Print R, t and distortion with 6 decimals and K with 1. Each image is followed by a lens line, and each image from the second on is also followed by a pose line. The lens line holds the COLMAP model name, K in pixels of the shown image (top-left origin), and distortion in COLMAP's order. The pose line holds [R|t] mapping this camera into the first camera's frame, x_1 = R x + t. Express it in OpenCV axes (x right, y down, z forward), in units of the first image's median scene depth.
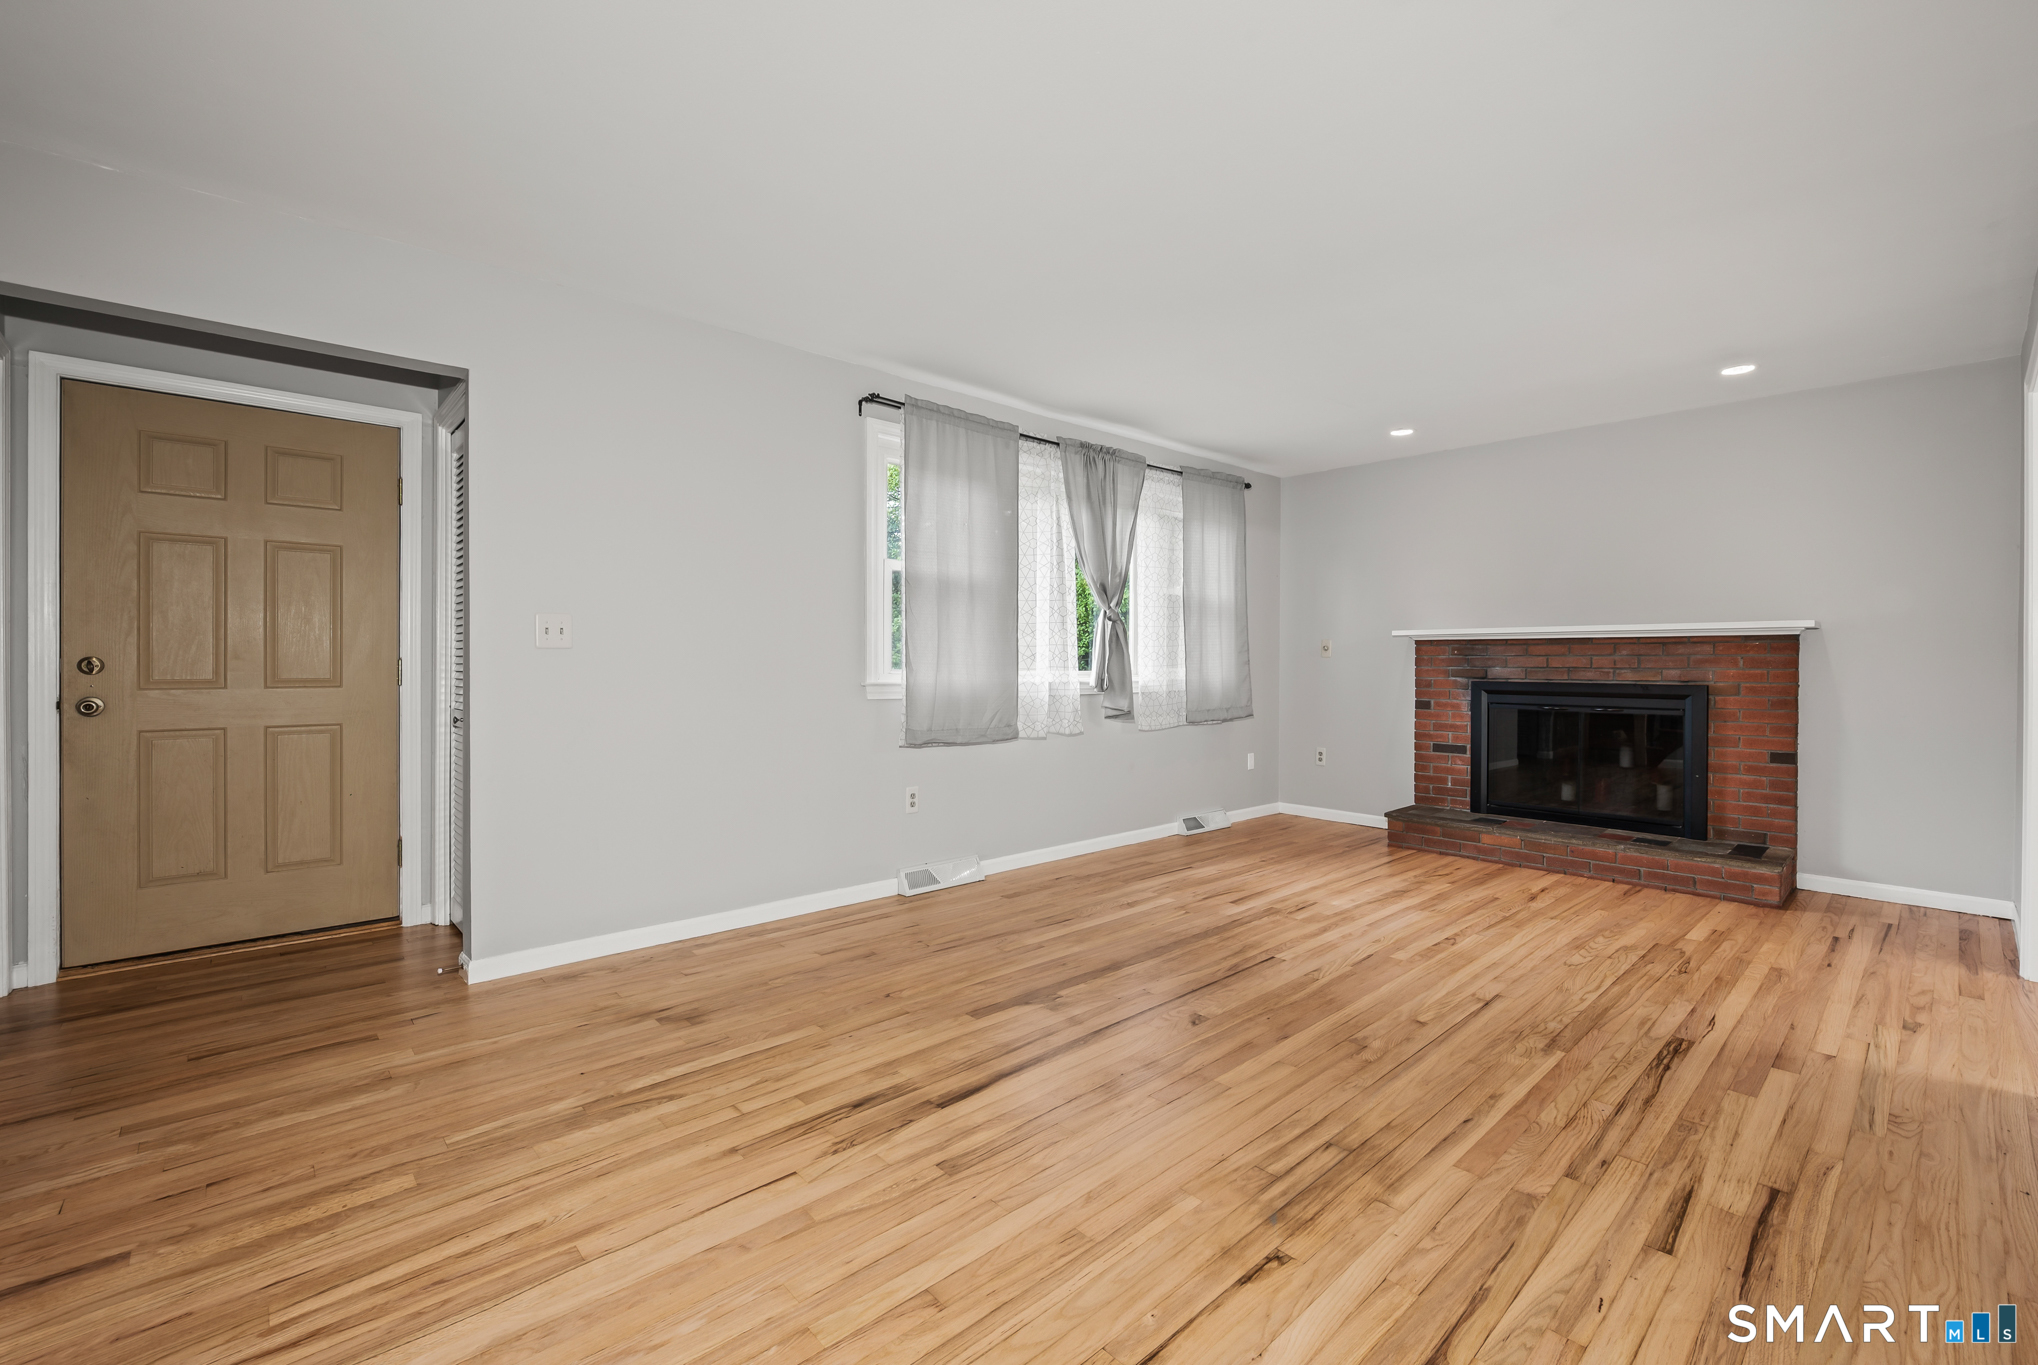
lens RADIAL K [[855.2, 0, 964.4], [0, 855.2, 644.7], [0, 0, 1]] dist [-0.009685, -0.000231]
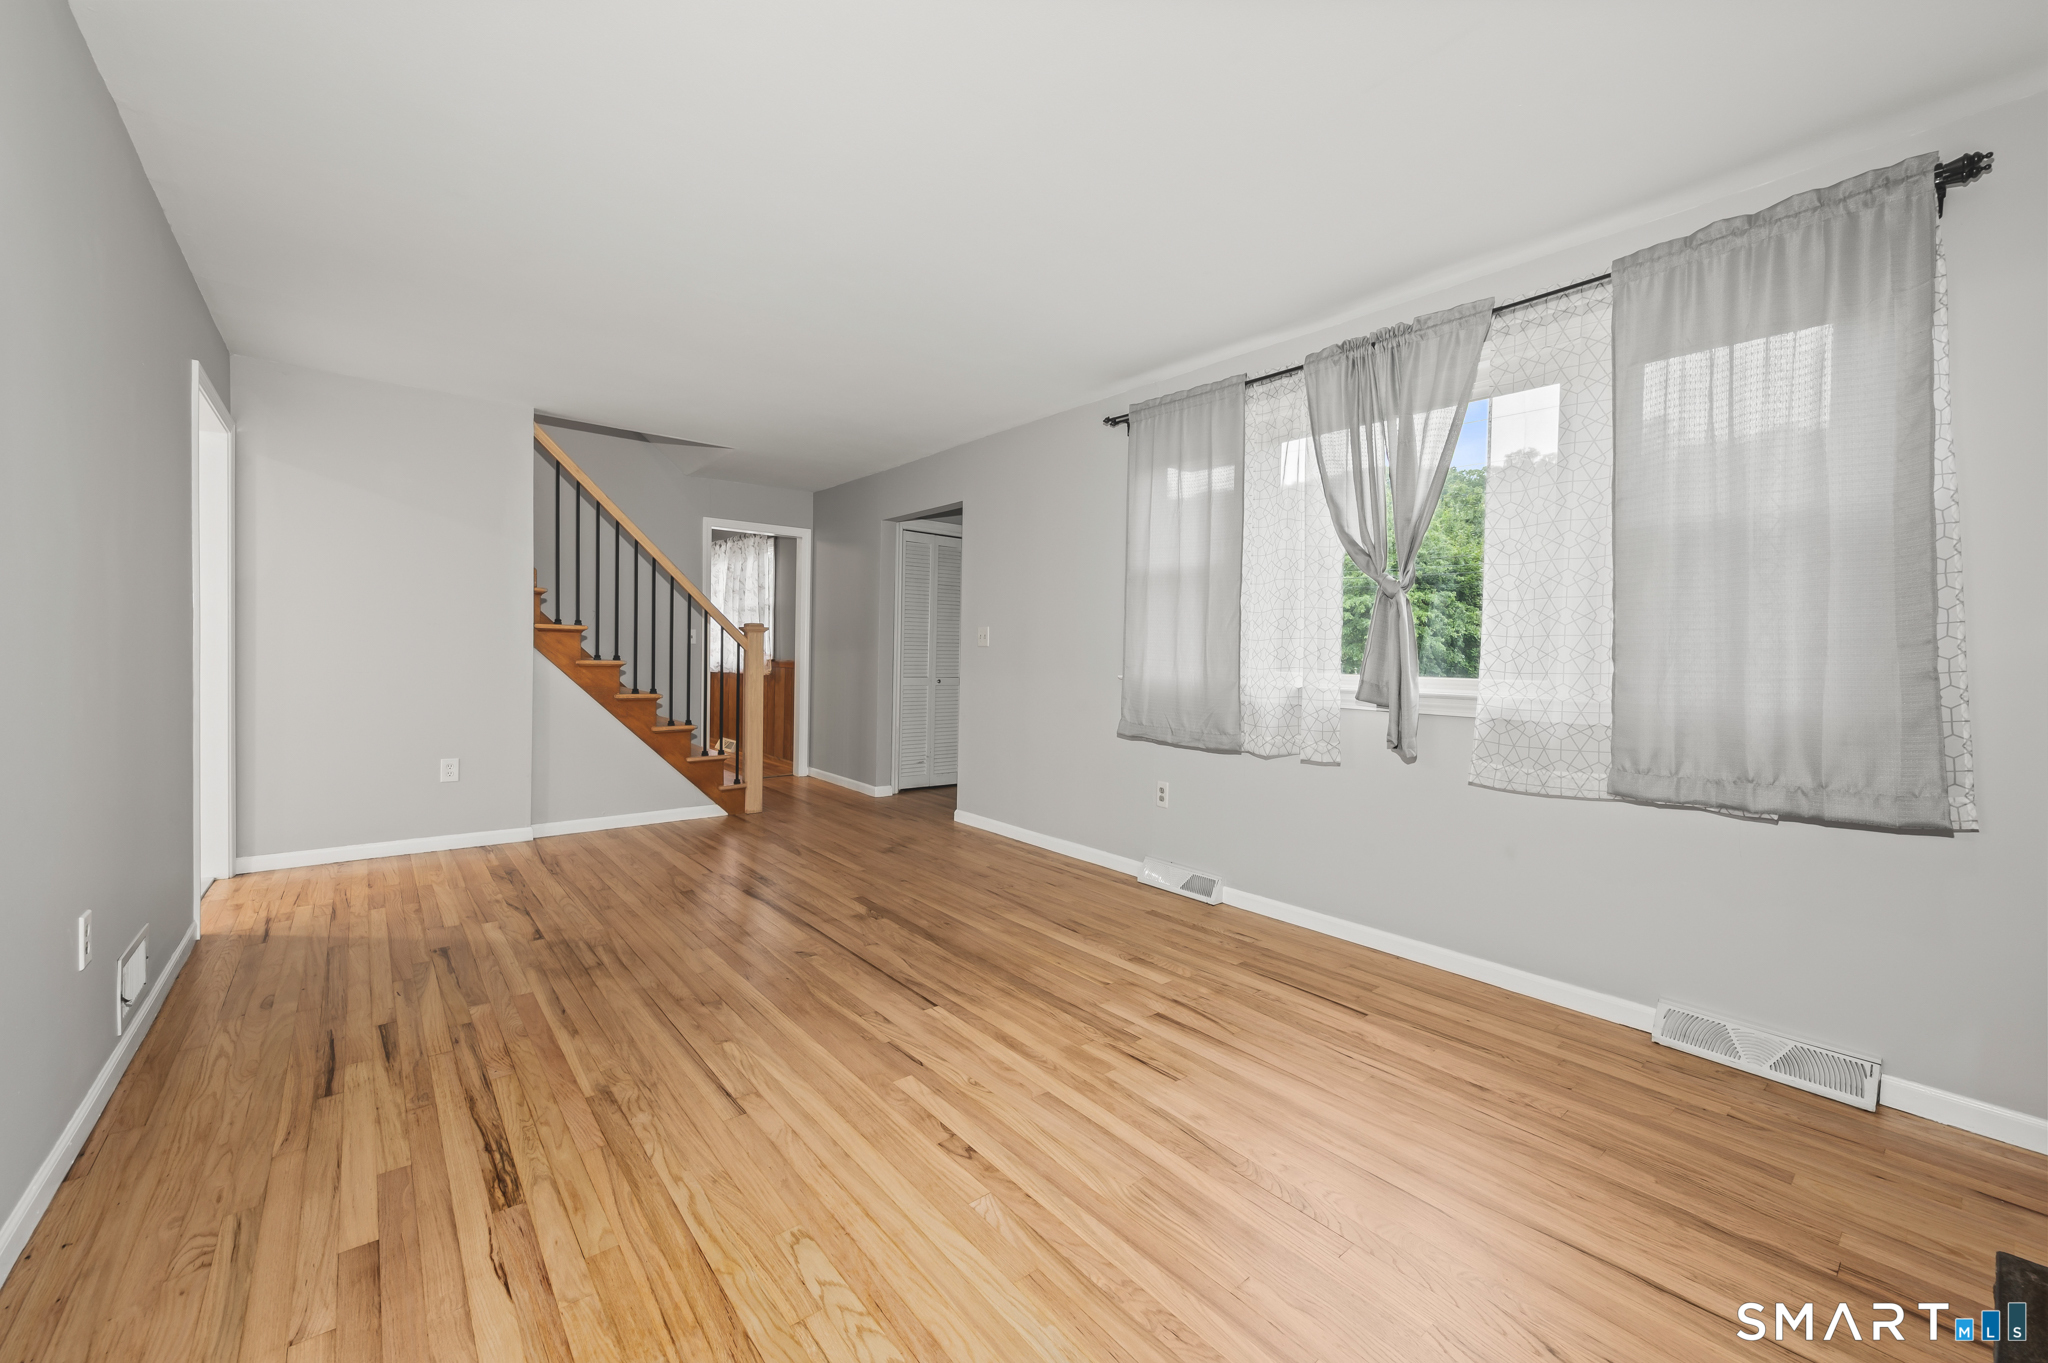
lens RADIAL K [[838.1, 0, 1081.2], [0, 838.1, 666.9], [0, 0, 1]] dist [0.001038, 0.000077]
pose [[0.007292, 0.011485, -0.999907, 1.450654], [0.000992, 0.999933, 0.011493, 0.027591], [0.999973, -0.001076, 0.007281, 1.389909]]
